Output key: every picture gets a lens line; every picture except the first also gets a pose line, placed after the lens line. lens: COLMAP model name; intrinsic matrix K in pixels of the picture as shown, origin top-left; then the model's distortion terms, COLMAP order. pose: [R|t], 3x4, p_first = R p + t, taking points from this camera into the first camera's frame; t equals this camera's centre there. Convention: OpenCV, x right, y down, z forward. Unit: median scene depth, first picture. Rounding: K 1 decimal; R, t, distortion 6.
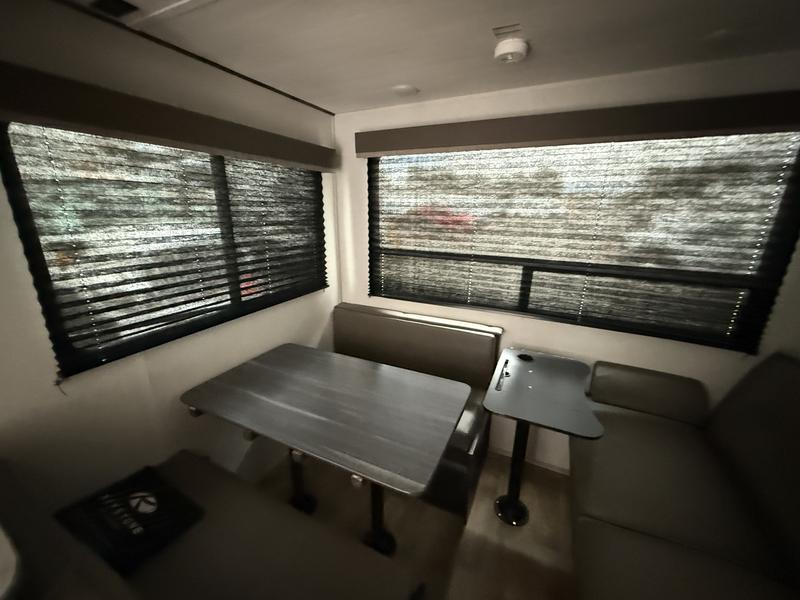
lens RADIAL K [[315.5, 0, 402.8], [0, 315.5, 305.3], [0, 0, 1]] dist [-0.001710, -0.000020]
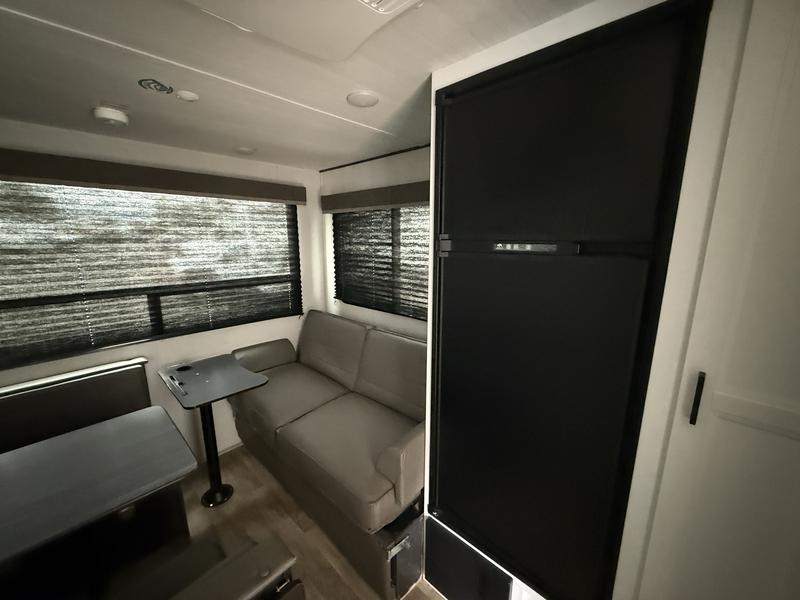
lens RADIAL K [[315.5, 0, 398.1], [0, 315.5, 299.3], [0, 0, 1]] dist [-0.001710, -0.000020]
pose [[0.294059, -0.200965, 0.934421, -0.392030], [0.275204, 0.954045, 0.118580, 0.000889], [-0.915310, 0.222286, 0.335852, -0.155499]]
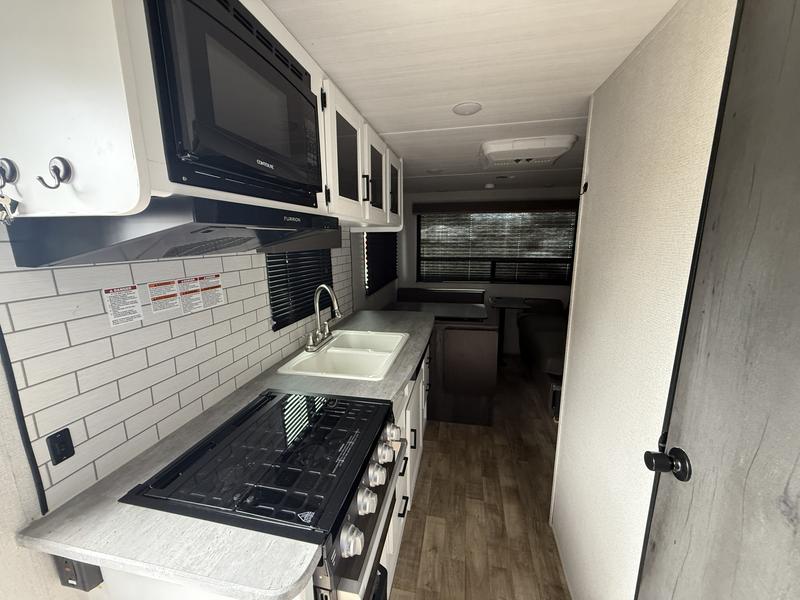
lens RADIAL K [[315.5, 0, 399.4], [0, 315.5, 305.8], [0, 0, 1]] dist [-0.001710, -0.000020]
pose [[0.971888, -0.068729, 0.225189, -0.846254], [0.089788, 0.992358, -0.084640, 0.348014], [-0.217651, 0.102479, 0.970632, -1.101183]]
